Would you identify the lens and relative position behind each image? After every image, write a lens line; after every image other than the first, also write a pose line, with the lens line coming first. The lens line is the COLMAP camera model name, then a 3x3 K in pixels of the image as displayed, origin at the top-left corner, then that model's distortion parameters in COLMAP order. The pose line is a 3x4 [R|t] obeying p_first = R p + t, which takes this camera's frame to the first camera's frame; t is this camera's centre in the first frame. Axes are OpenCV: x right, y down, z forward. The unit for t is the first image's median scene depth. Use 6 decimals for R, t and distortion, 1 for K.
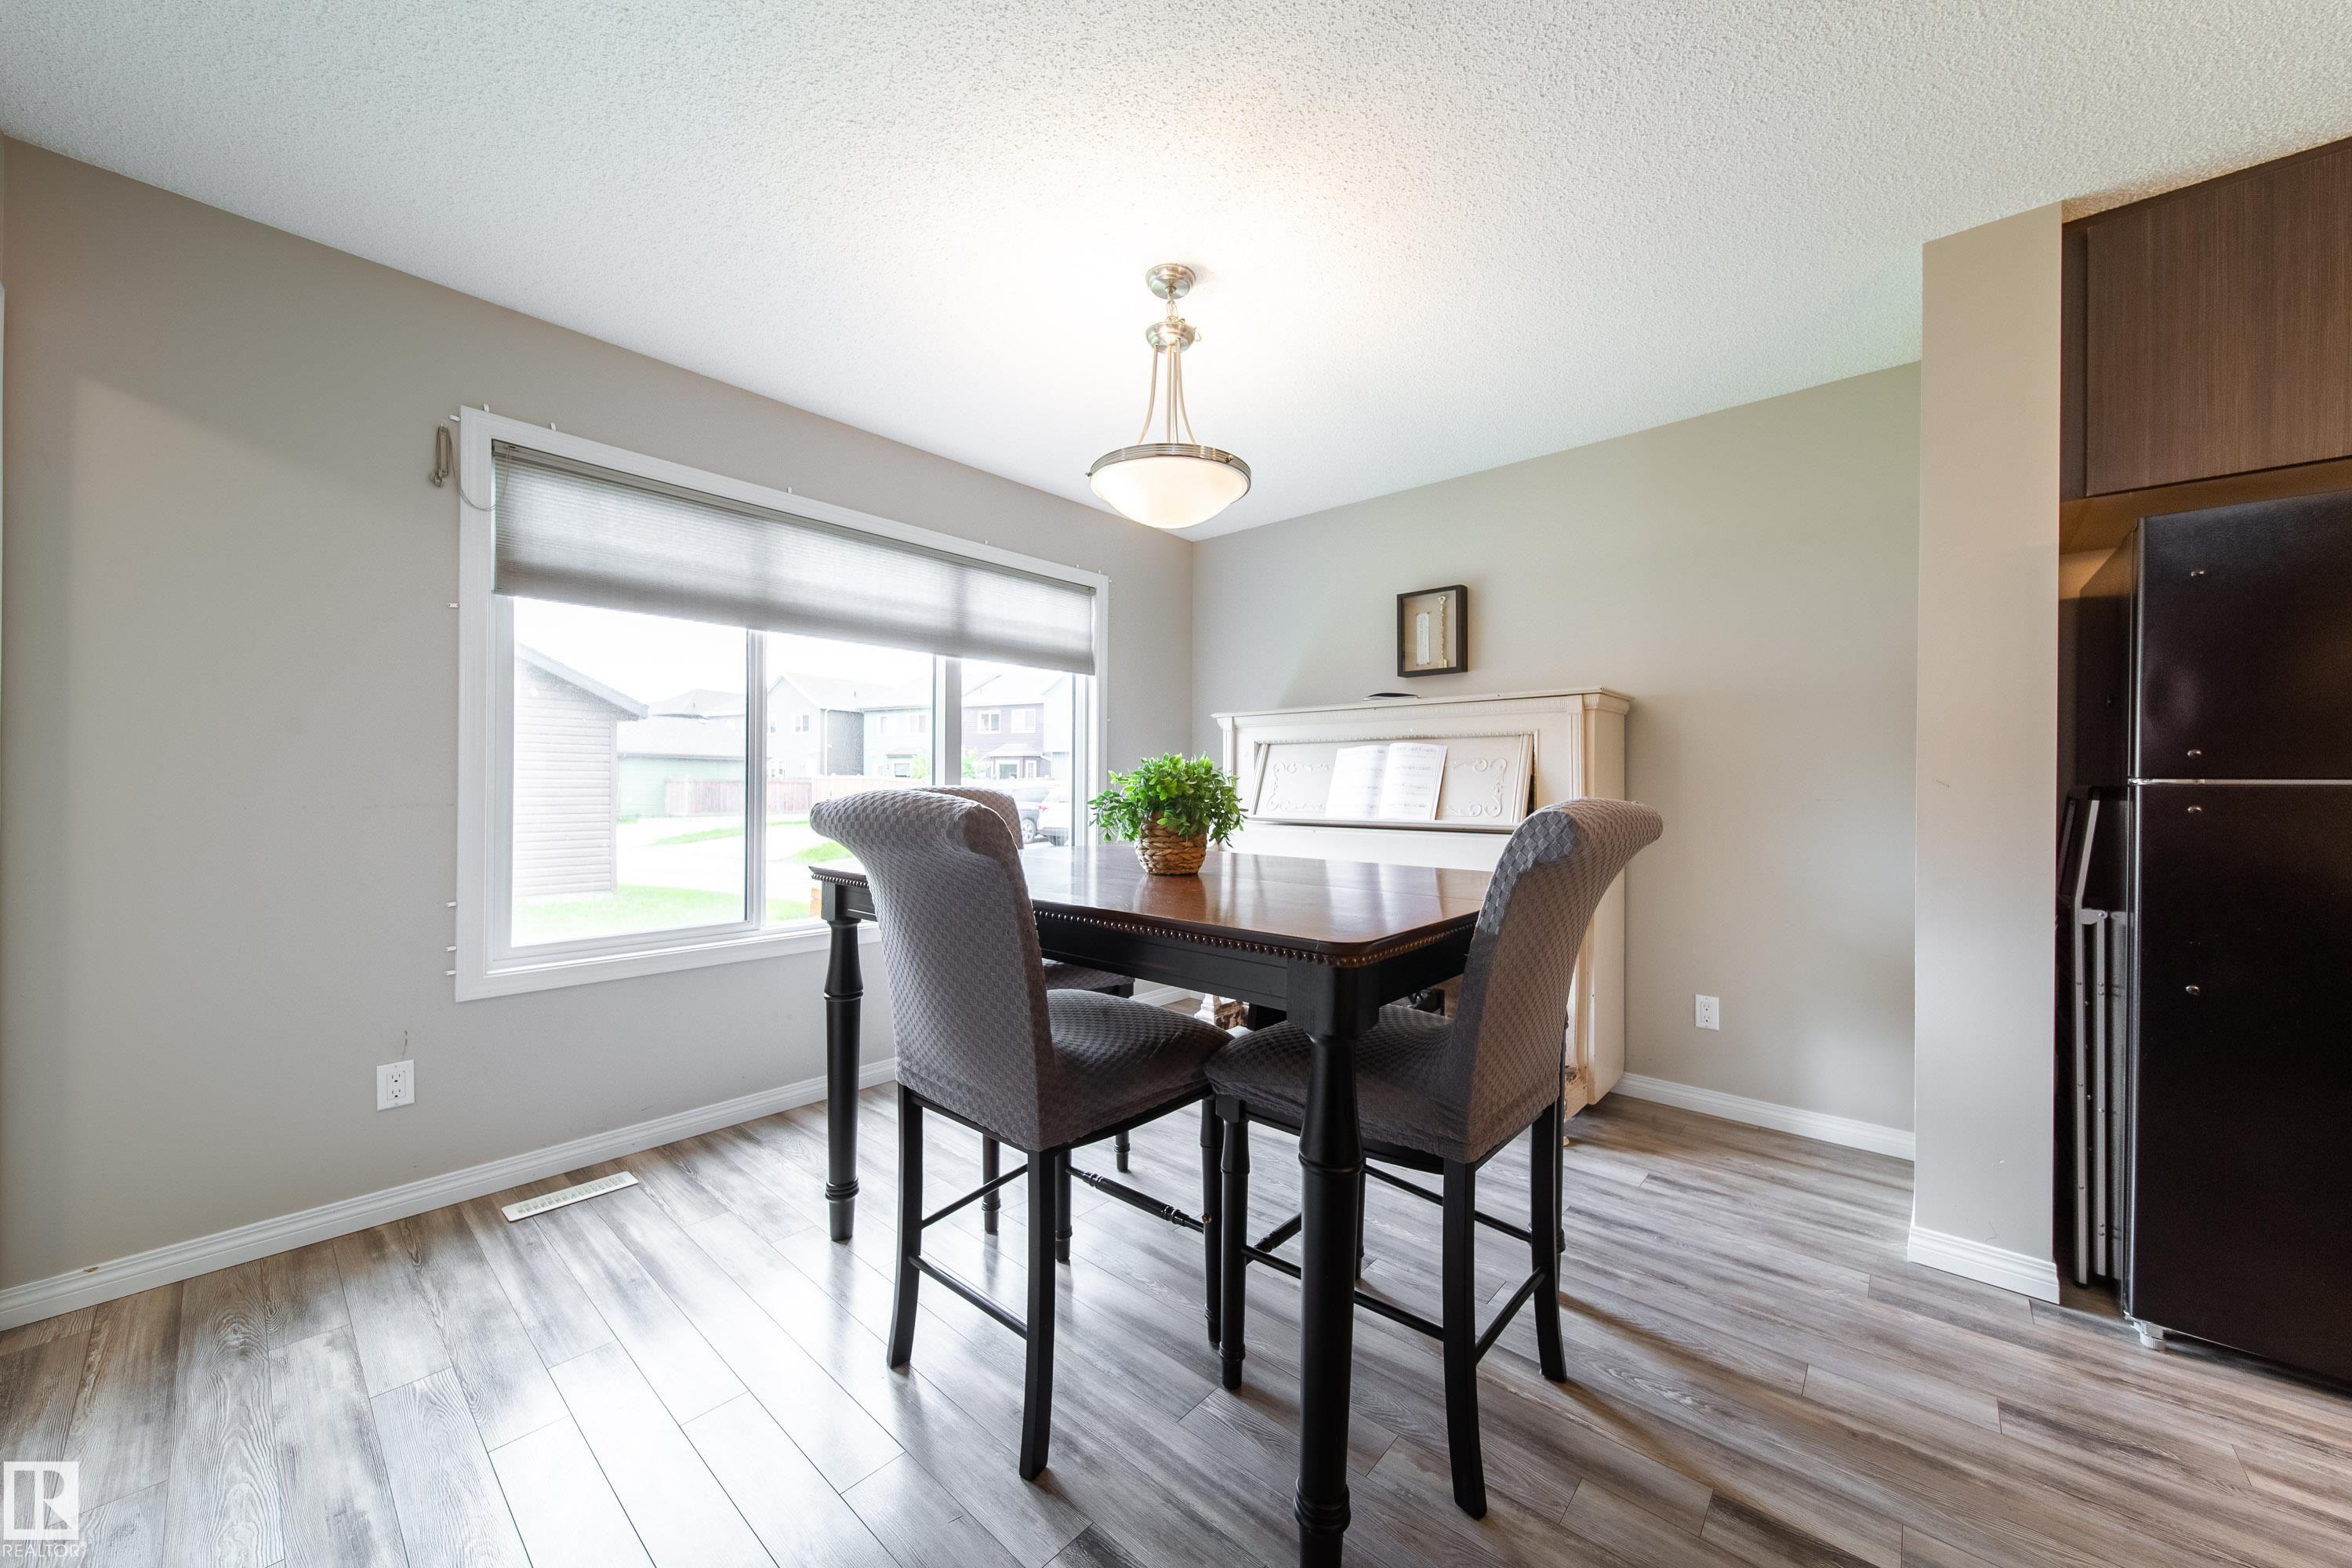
lens RADIAL K [[848.3, 0, 1179.6], [0, 848.3, 787.6], [0, 0, 1]] dist [0.000918, -0.000126]
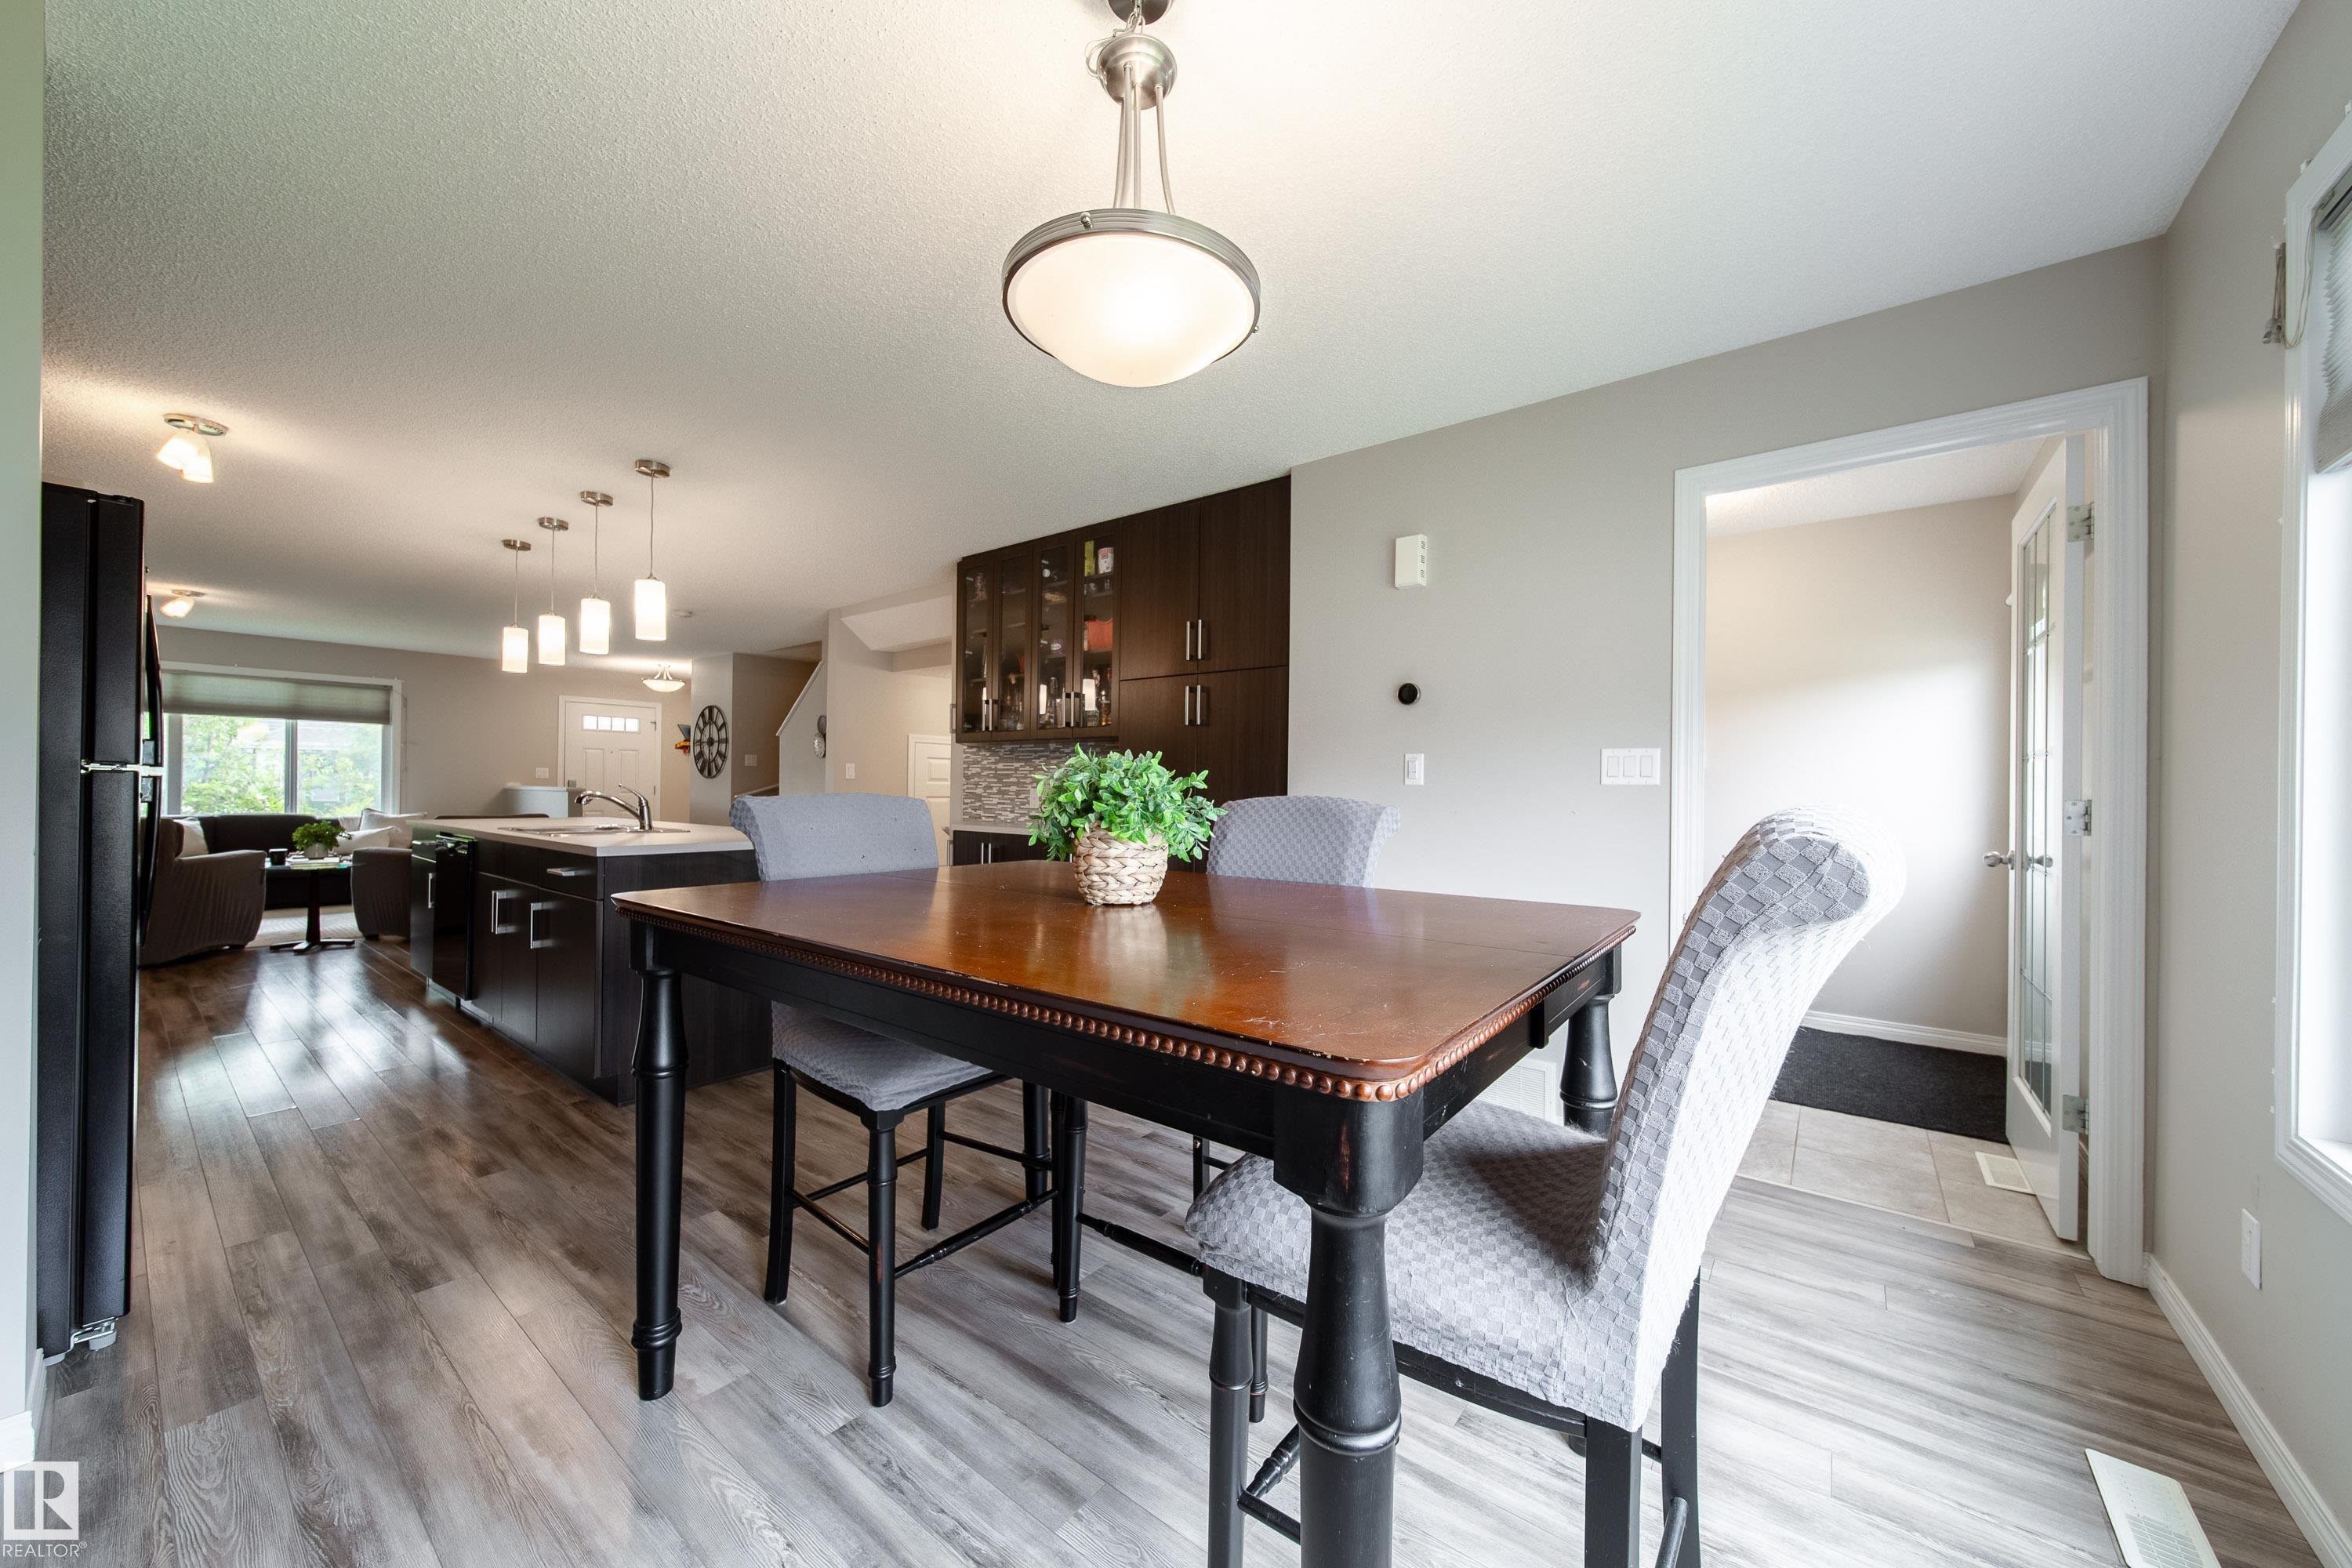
lens RADIAL K [[840.8, 0, 1180.8], [0, 840.8, 784.7], [0, 0, 1]] dist [0.003708, -0.001600]
pose [[-0.997953, -0.018813, -0.061128, -0.011188], [-0.018636, 0.999820, -0.003470, -0.002731], [0.061182, -0.002324, -0.998124, 1.173001]]
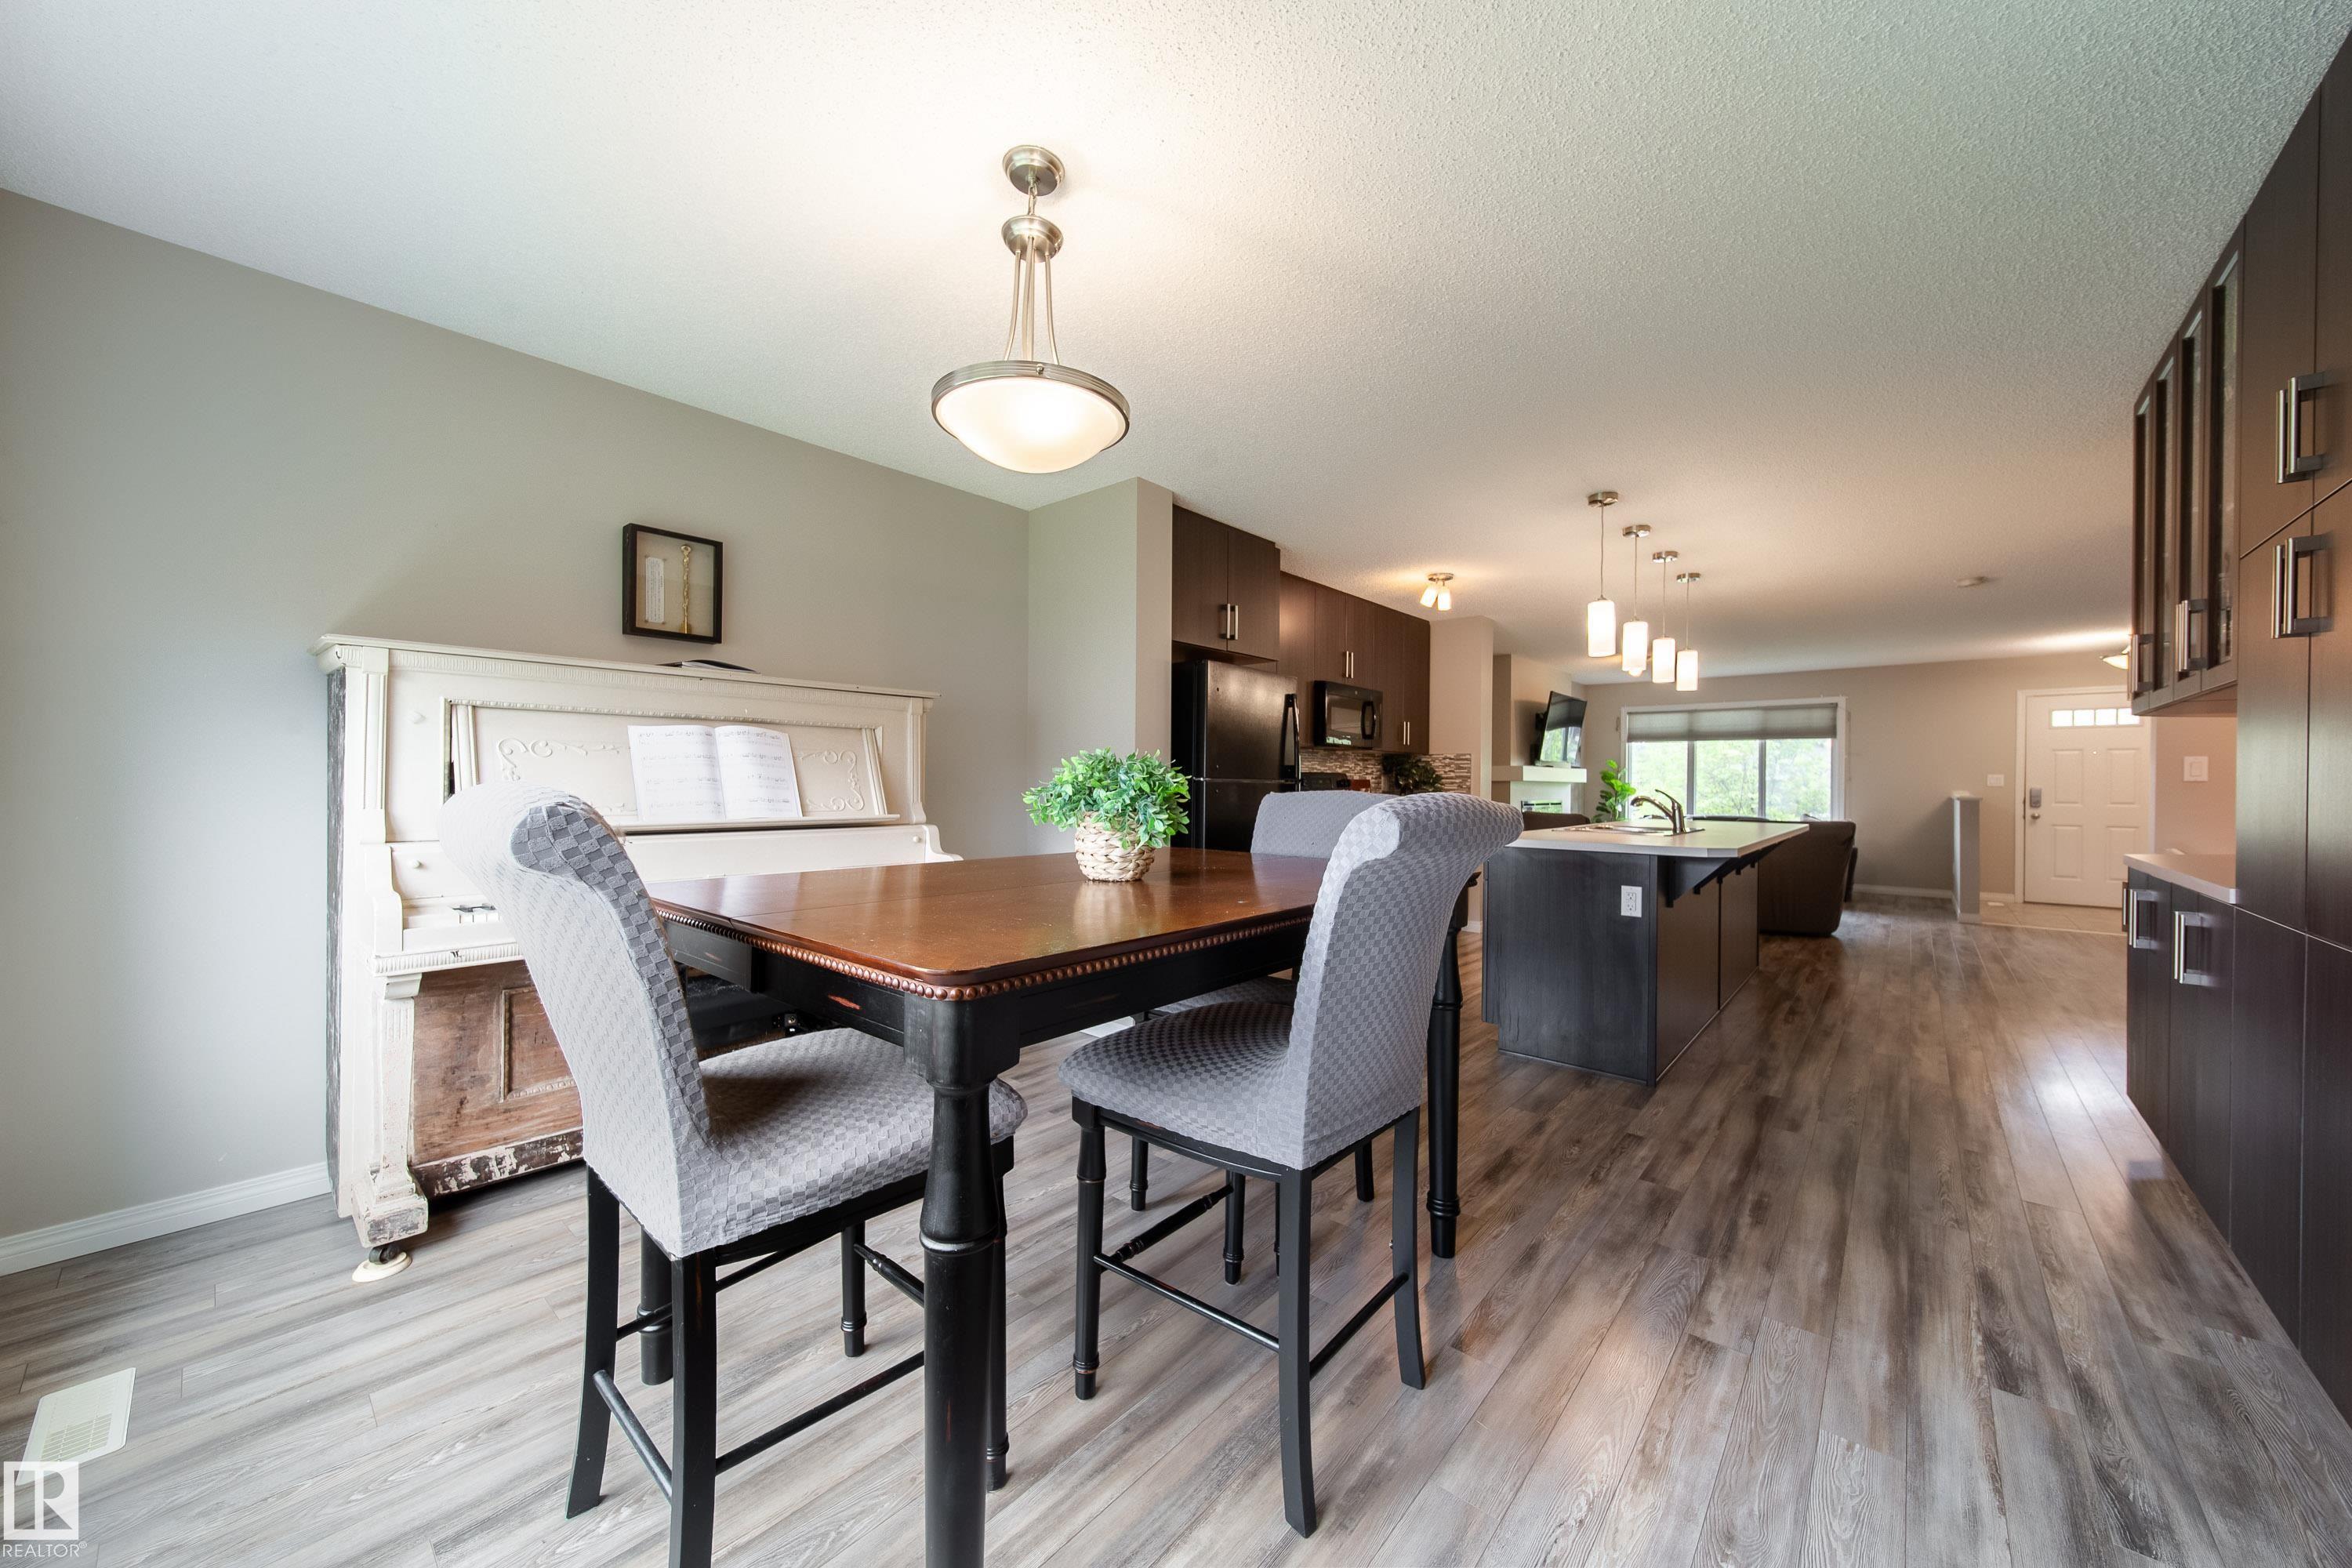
lens RADIAL K [[840.8, 0, 1180.8], [0, 840.8, 784.7], [0, 0, 1]] dist [0.003708, -0.001600]
pose [[-0.007340, -0.008625, 0.999936, -0.604583], [-0.006371, 0.999943, 0.008578, -0.005150], [-0.999953, -0.006307, -0.007395, 0.619868]]
